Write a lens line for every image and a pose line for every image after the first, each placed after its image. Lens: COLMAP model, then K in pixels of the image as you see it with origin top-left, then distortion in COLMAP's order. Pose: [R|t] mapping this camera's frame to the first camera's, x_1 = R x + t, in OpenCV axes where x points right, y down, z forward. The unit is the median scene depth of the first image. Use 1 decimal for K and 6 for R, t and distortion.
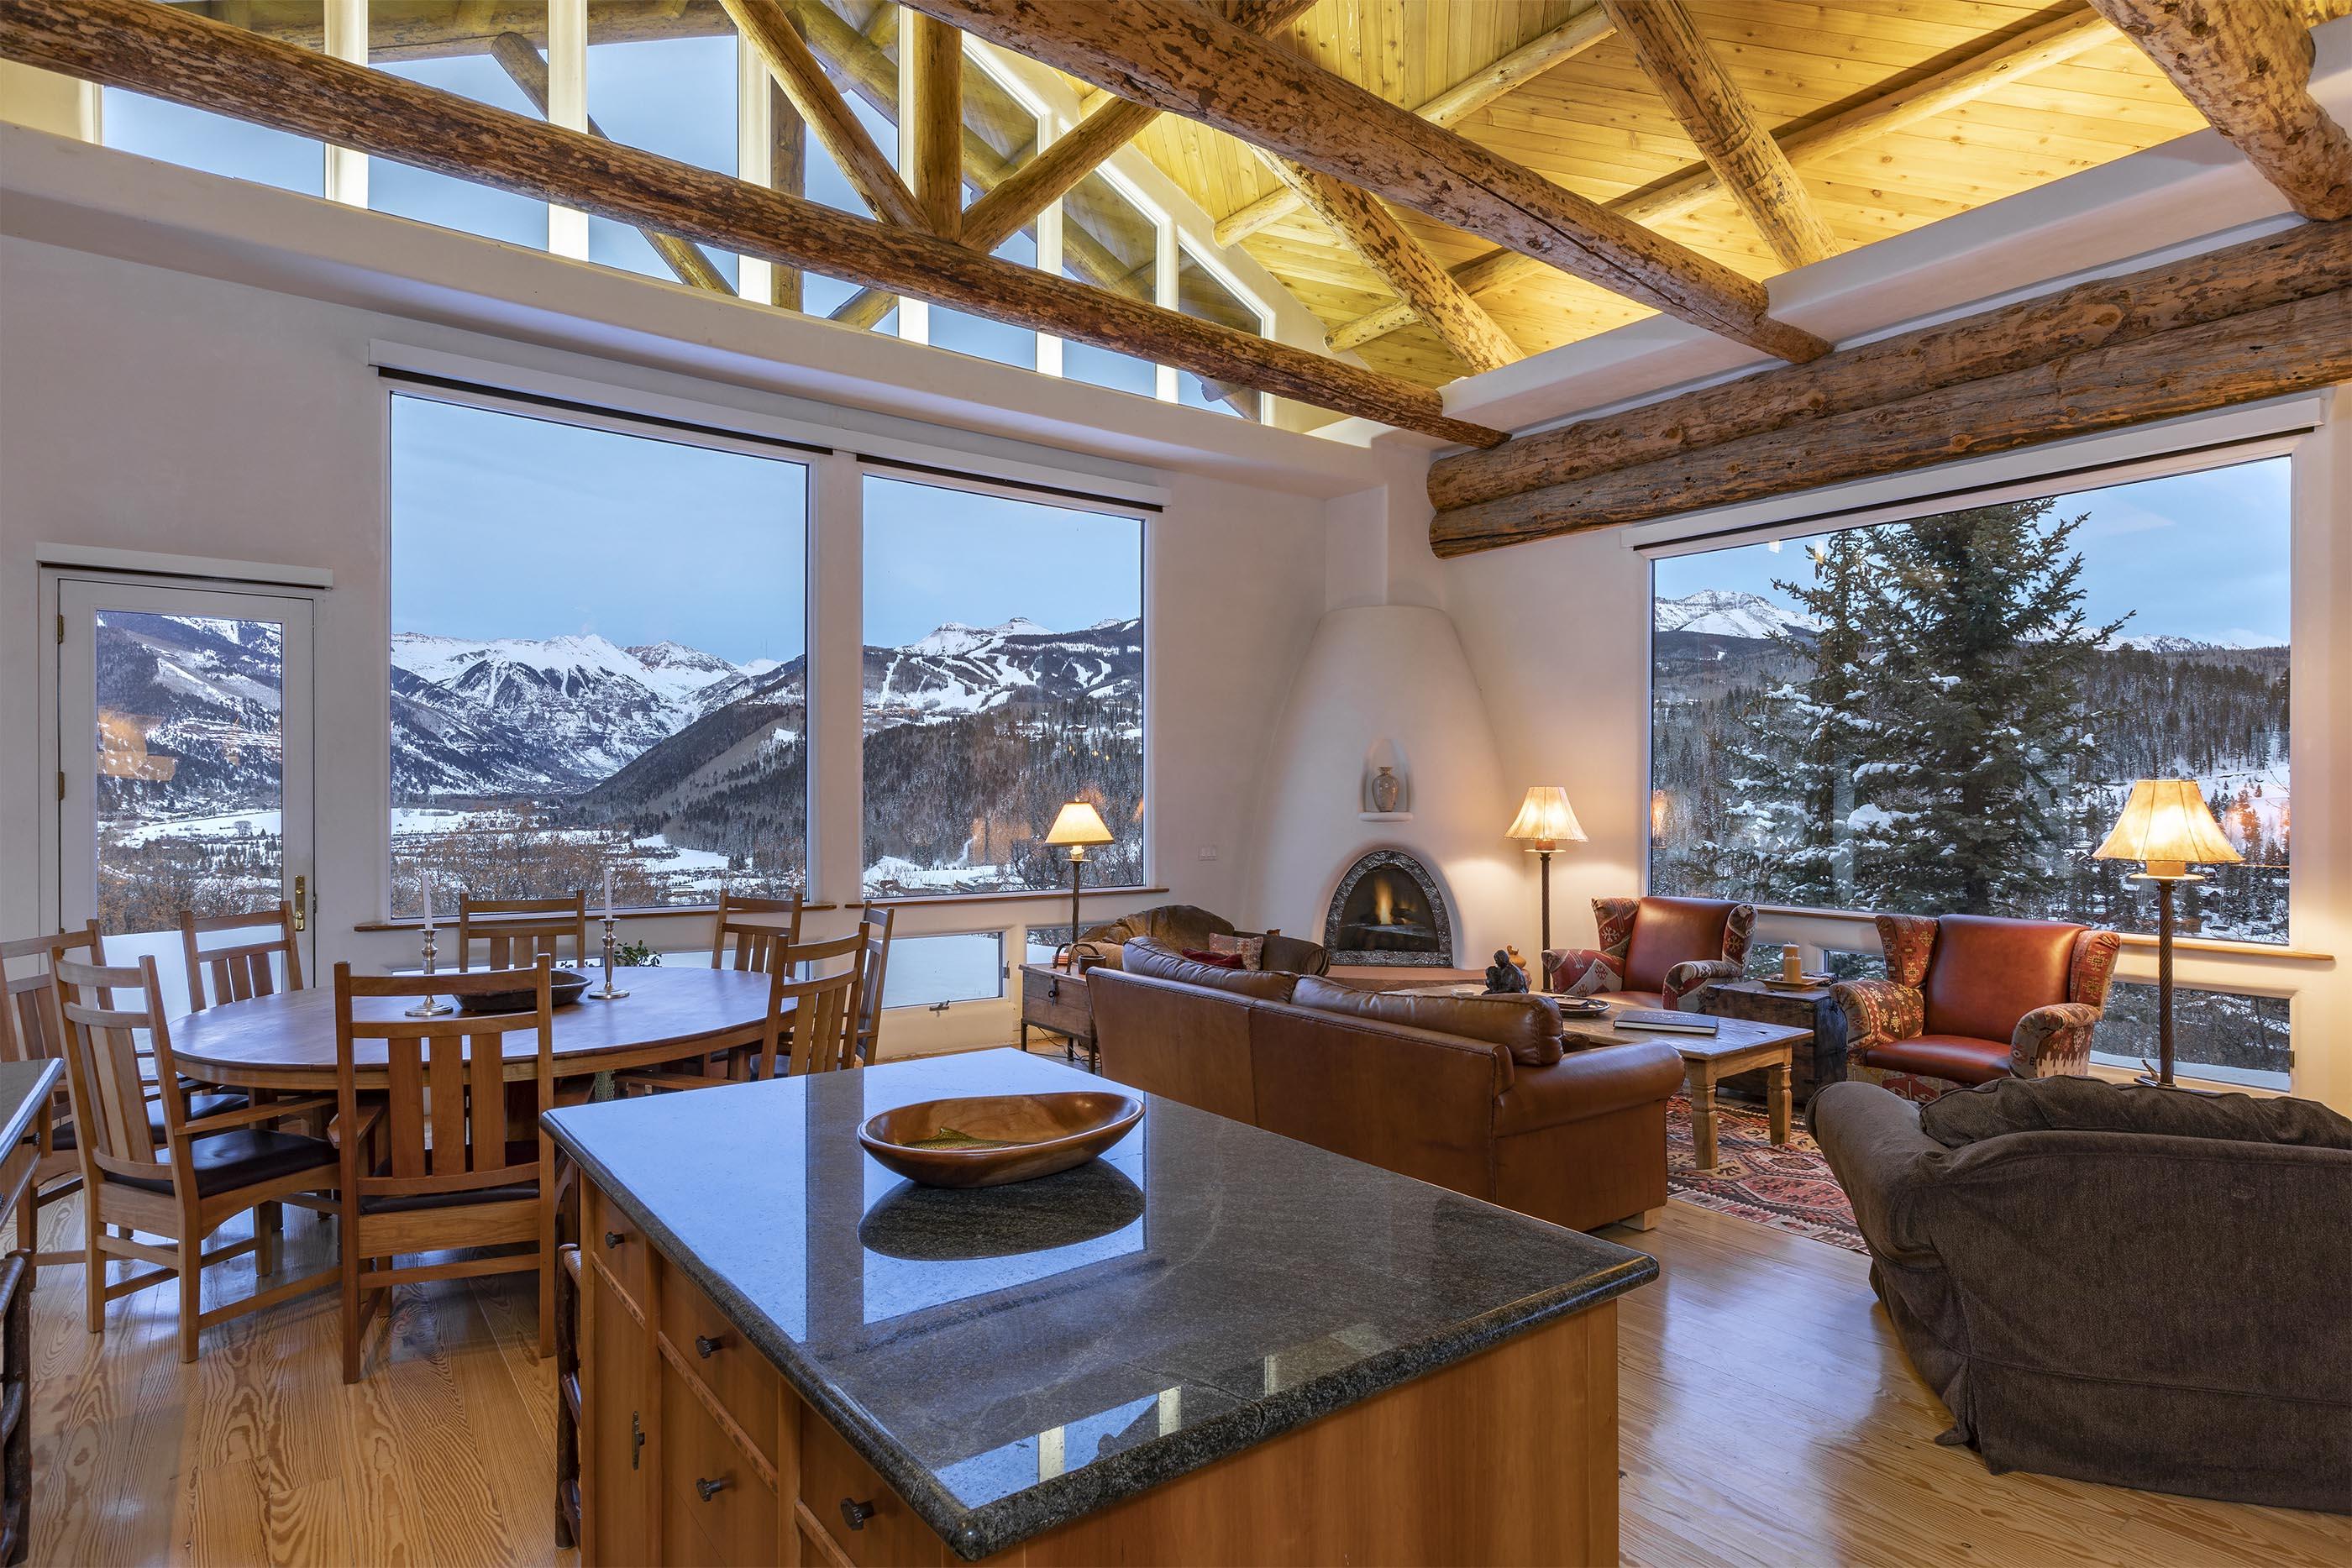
lens RADIAL K [[1241.1, 0, 1183.0], [0, 1241.1, 807.1], [0, 0, 1]] dist [0.004501, -0.002915]
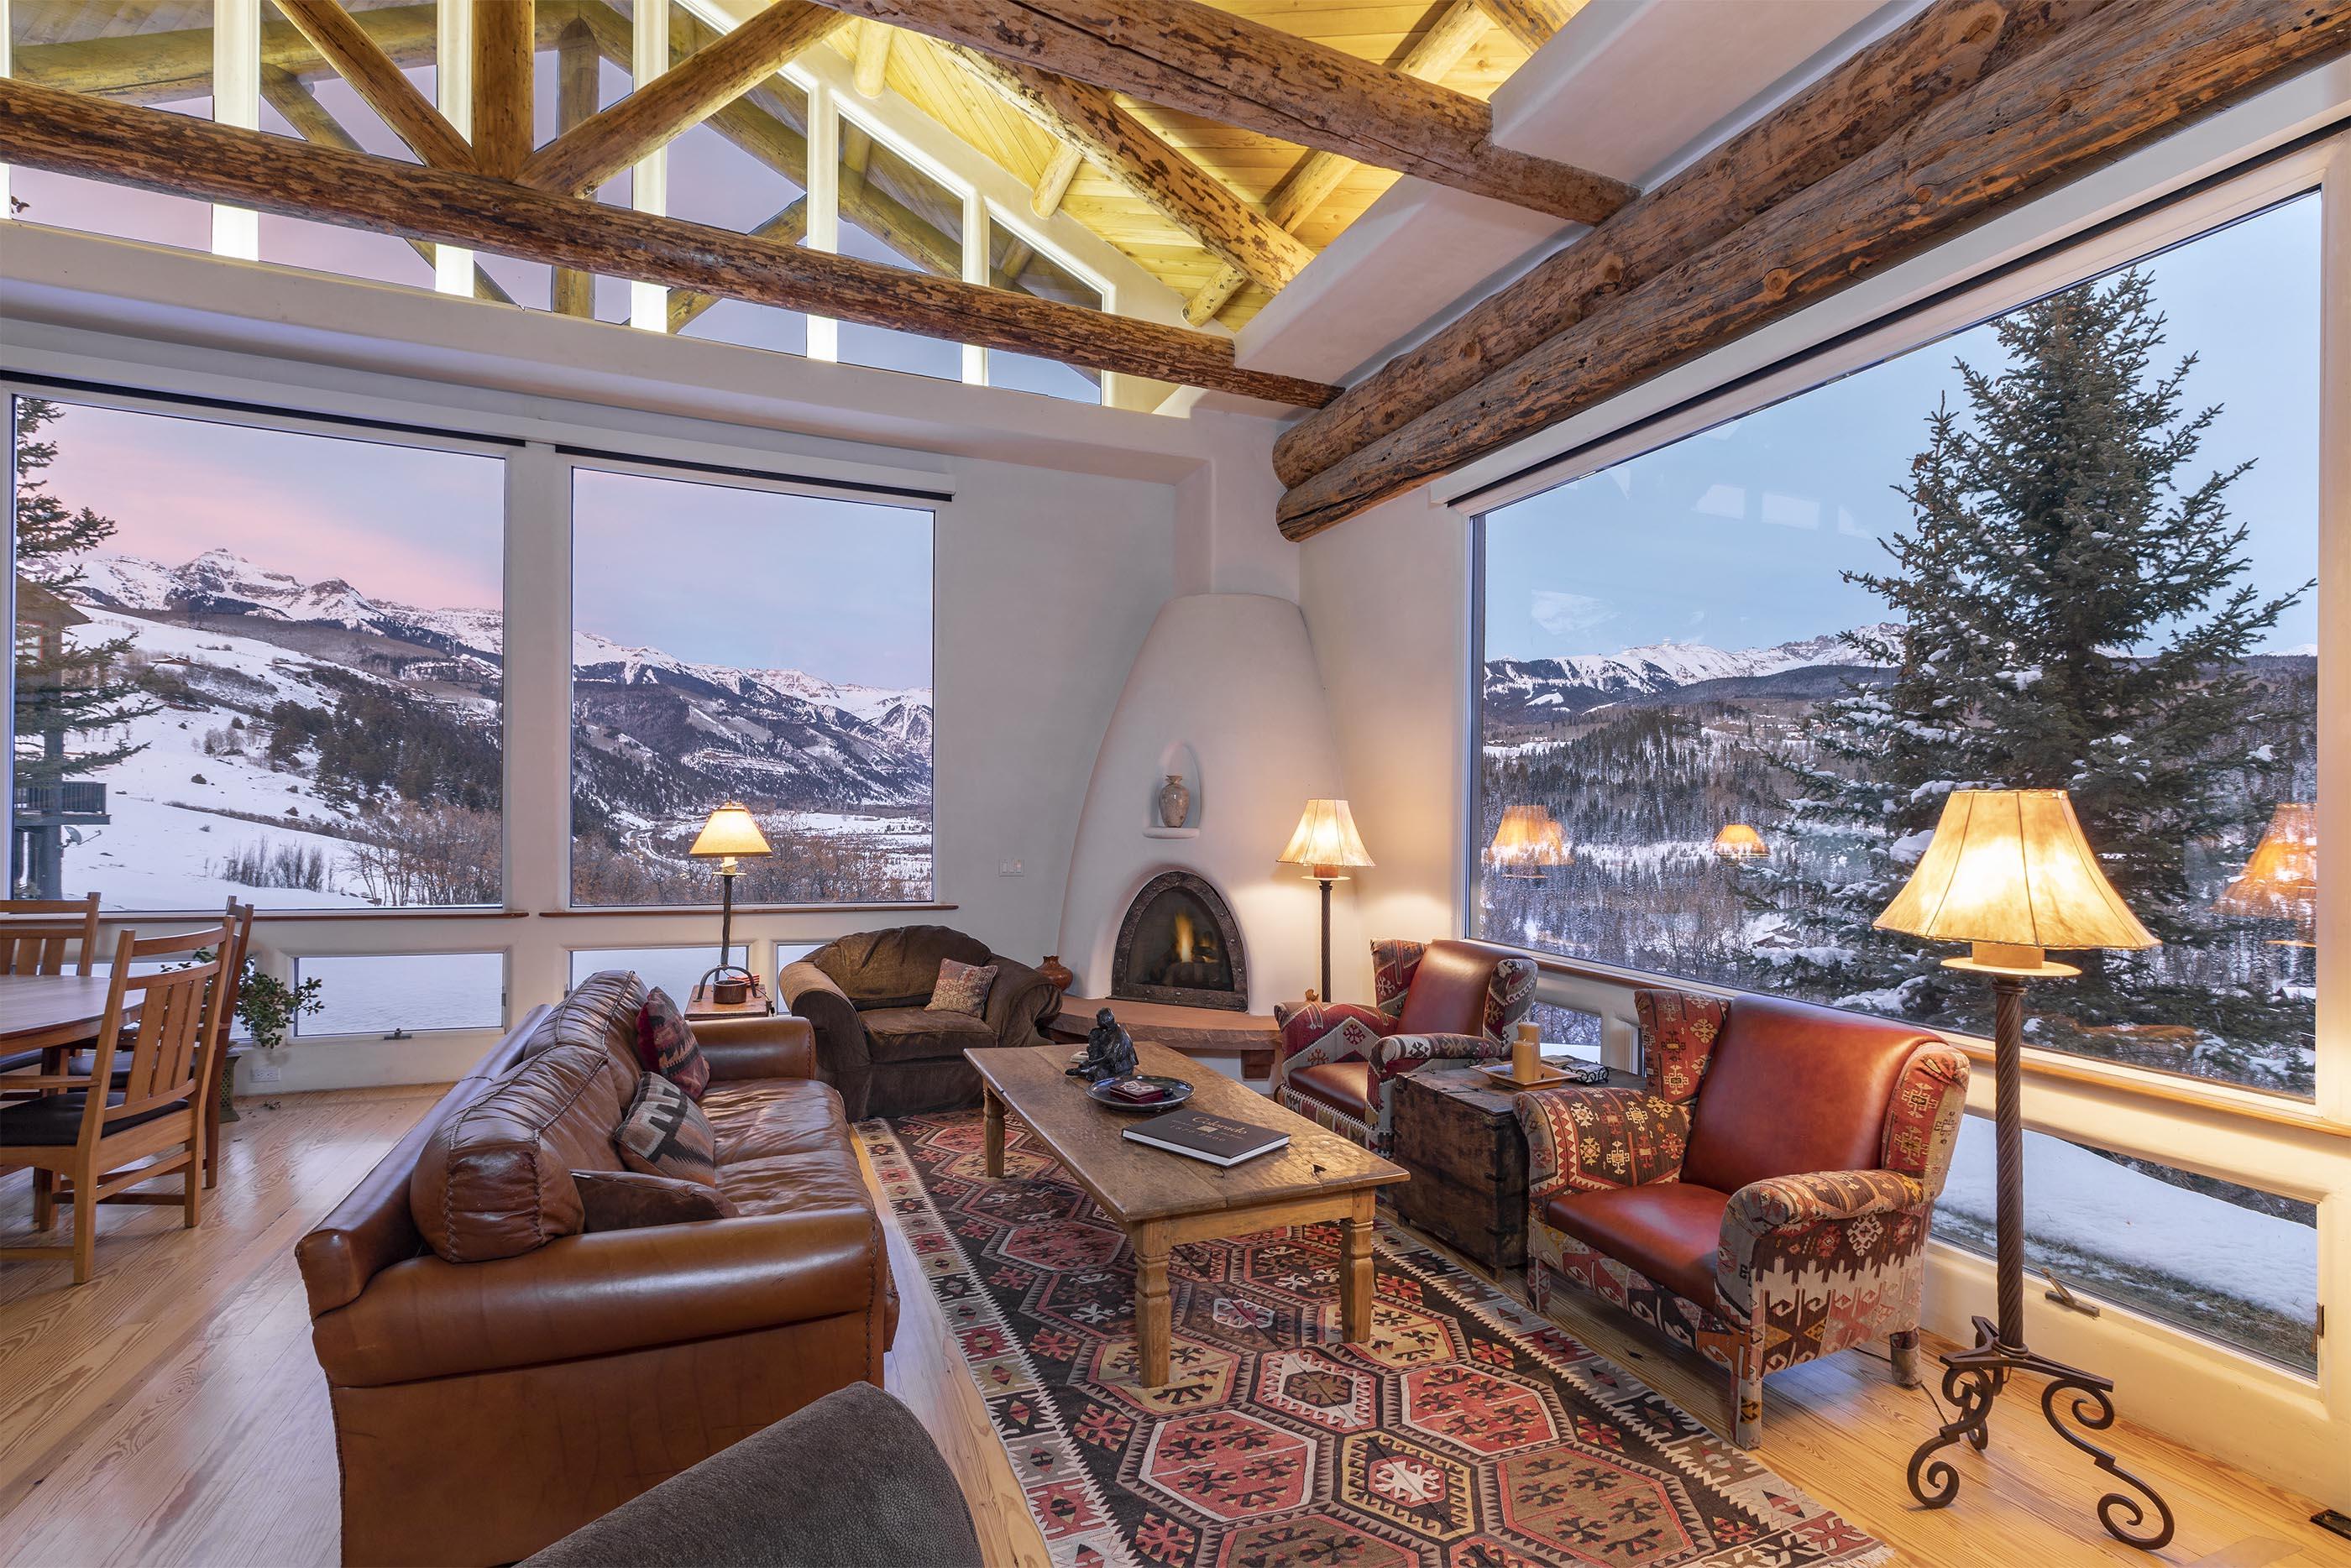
lens RADIAL K [[1036.5, 0, 1186.1], [0, 1036.5, 810.5], [0, 0, 1]] dist [0.001302, -0.000780]
pose [[0.967803, 0.013149, -0.251364, 0.258534], [-0.015806, 0.999839, -0.008551, -0.001428], [0.251211, 0.012249, 0.967855, 0.217032]]
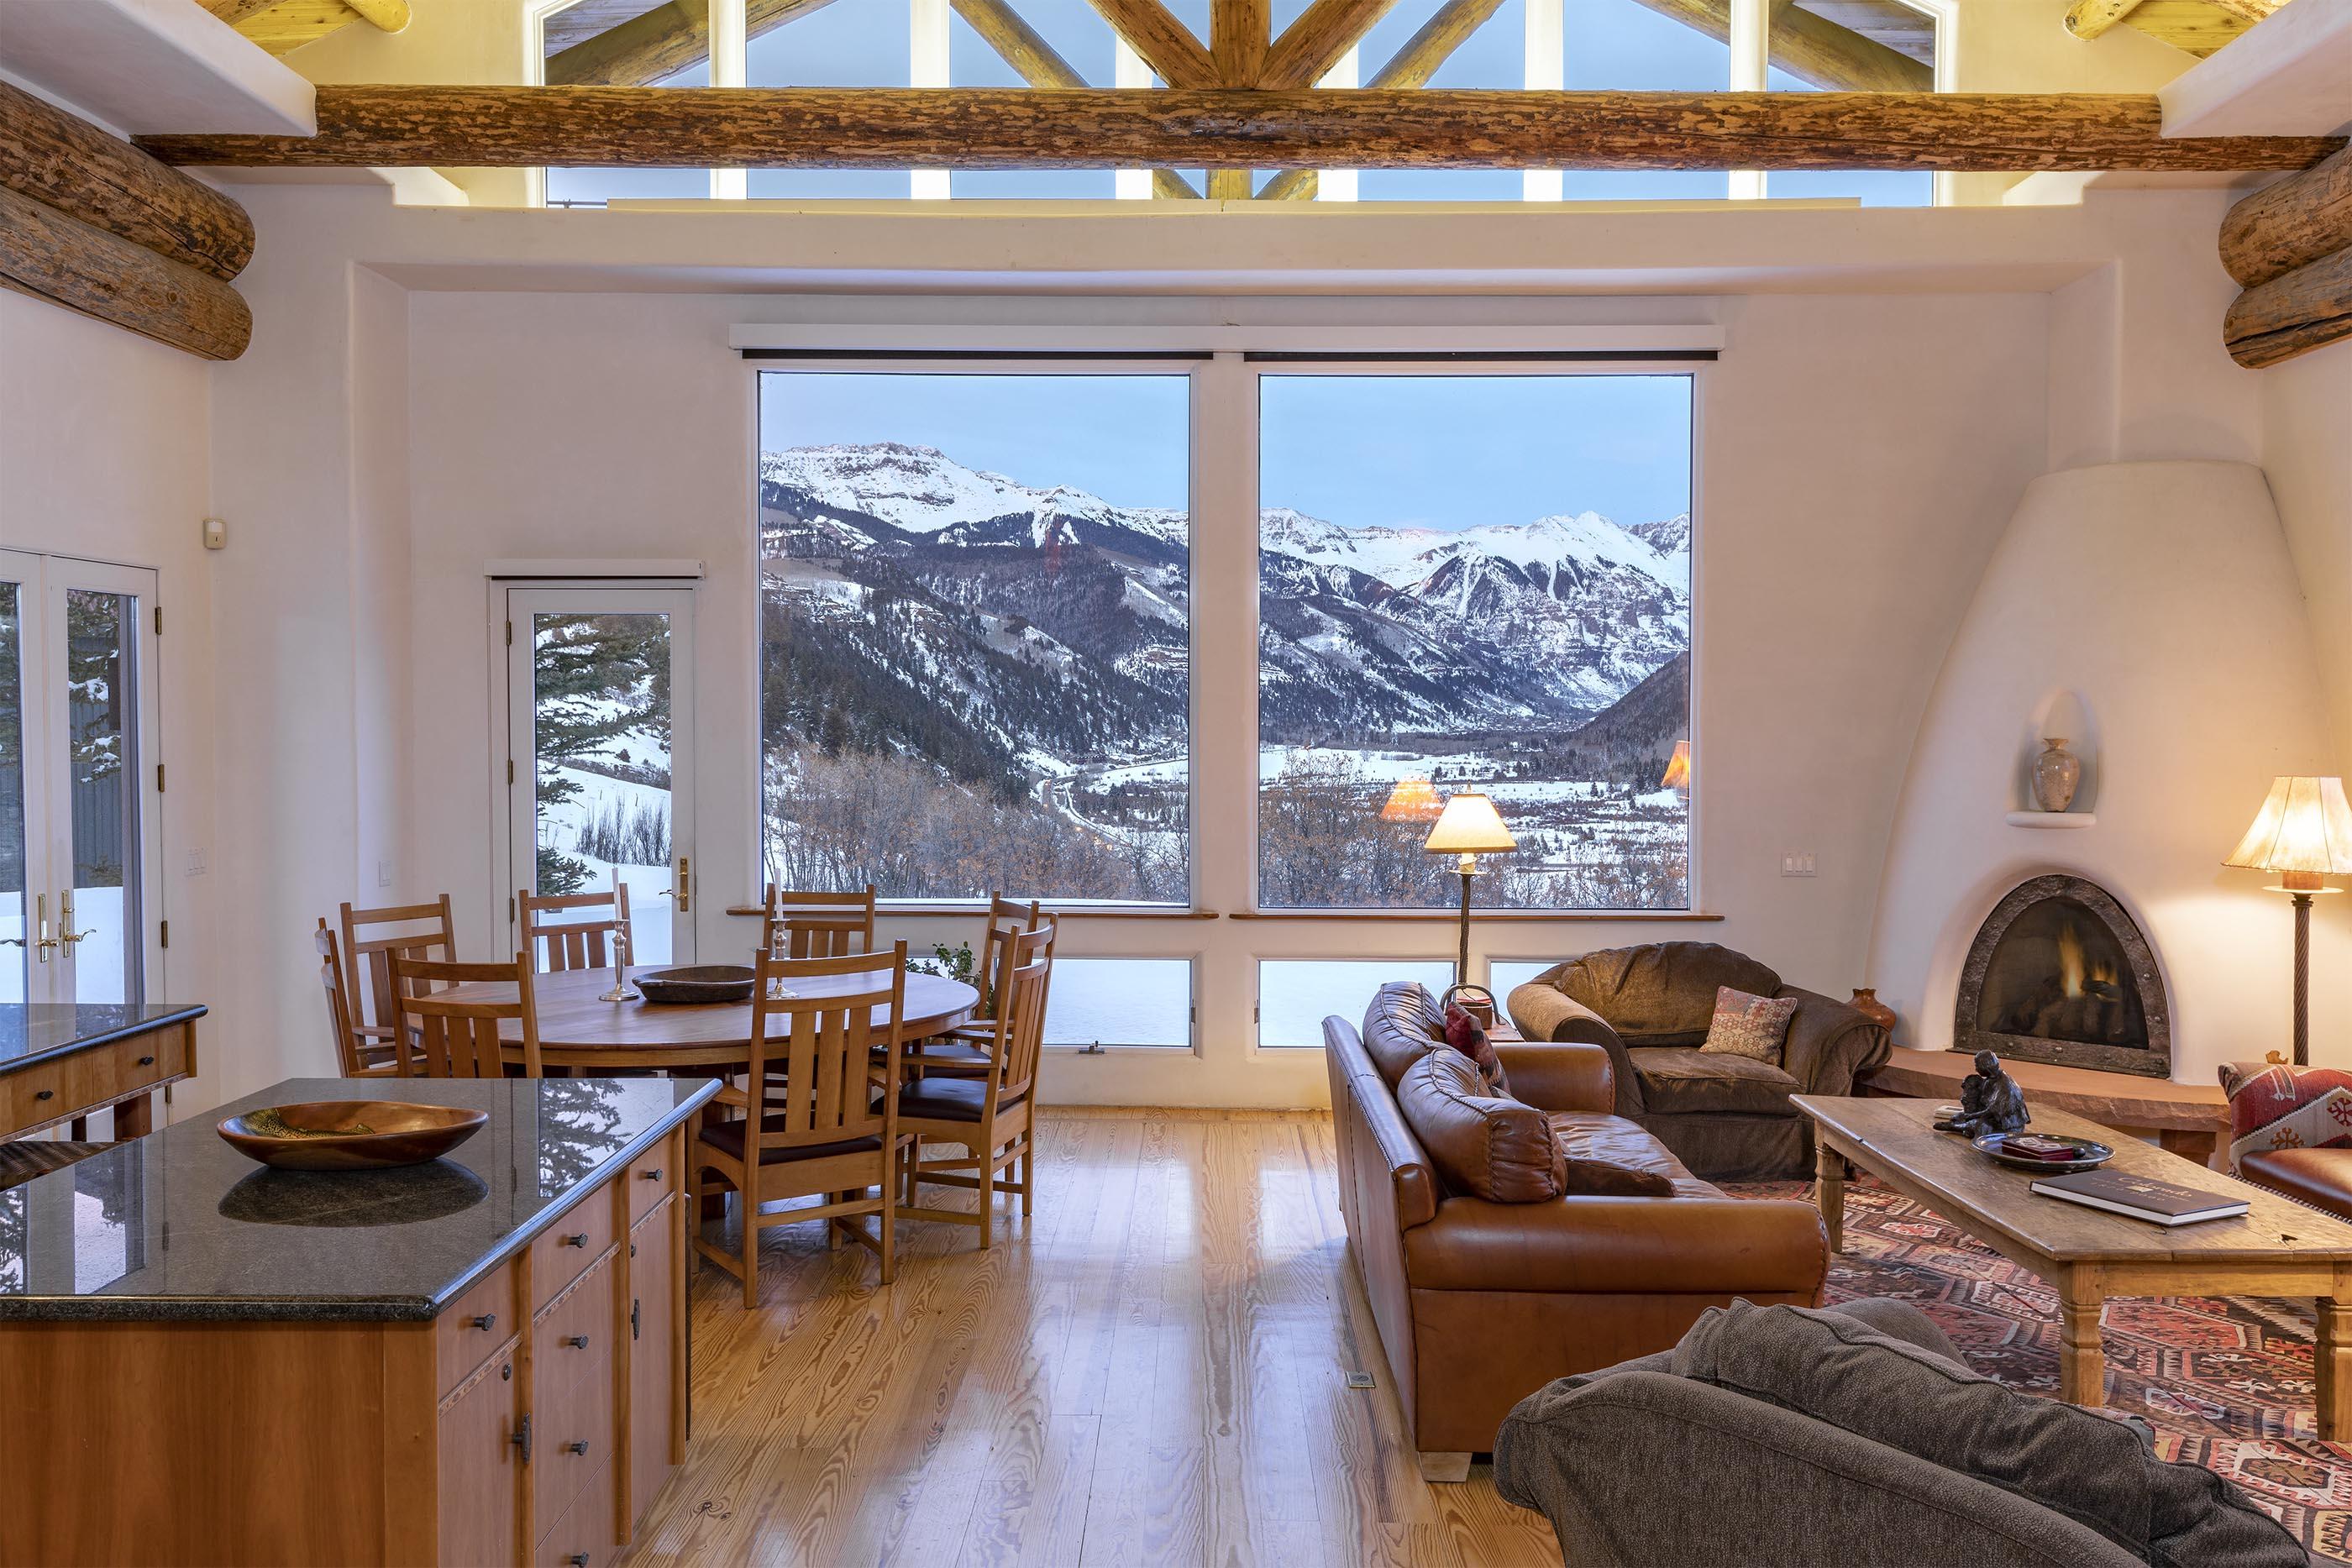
lens RADIAL K [[1854.9, 0, 1213.4], [0, 1854.9, 838.0], [0, 0, 1]] dist [0.000181, -0.003567]
pose [[0.795634, 0.032709, -0.604895, 0.281747], [-0.003833, 0.998793, 0.048966, -0.019390], [0.605766, -0.036640, 0.794799, 0.017183]]
